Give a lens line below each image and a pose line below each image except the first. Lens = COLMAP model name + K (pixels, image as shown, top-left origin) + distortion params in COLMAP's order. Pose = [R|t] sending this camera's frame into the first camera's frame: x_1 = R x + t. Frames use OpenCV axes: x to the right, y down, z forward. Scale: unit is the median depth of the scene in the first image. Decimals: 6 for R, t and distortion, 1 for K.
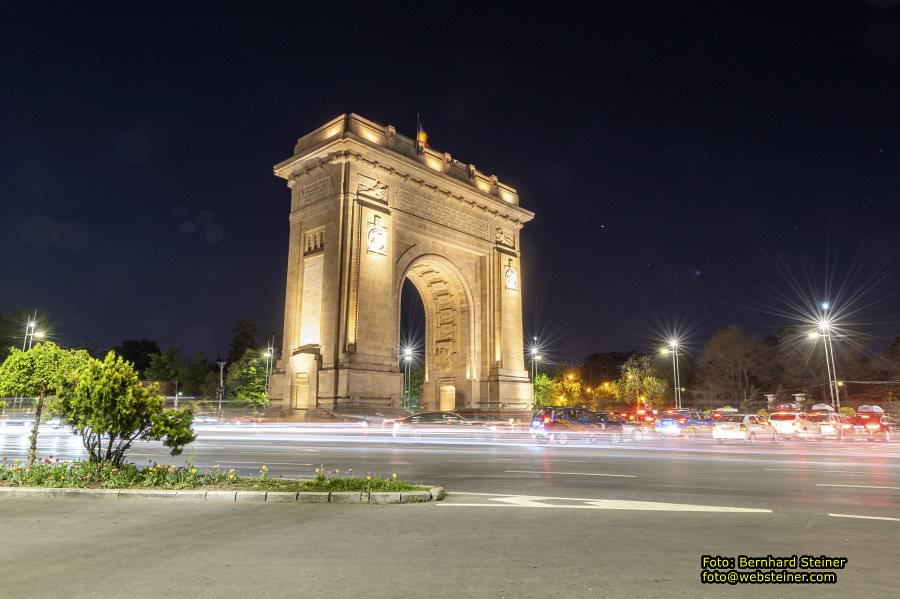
lens RADIAL K [[617.2, 0, 450.0], [0, 617.2, 299.5], [0, 0, 1]] dist [-0.001756, -0.000119]
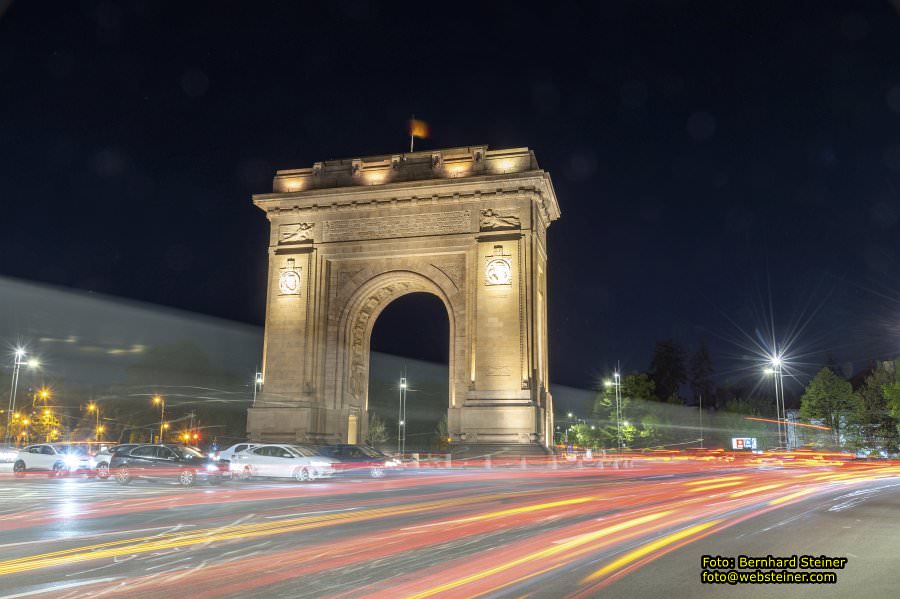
lens RADIAL K [[689.7, 0, 450.0], [0, 689.7, 299.5], [0, 0, 1]] dist [0.002843, 0.000082]
pose [[0.453534, -0.174645, -0.873960, 0.925031], [0.167217, 0.979872, -0.109034, 0.095512], [0.875411, -0.096690, 0.473610, 0.612109]]
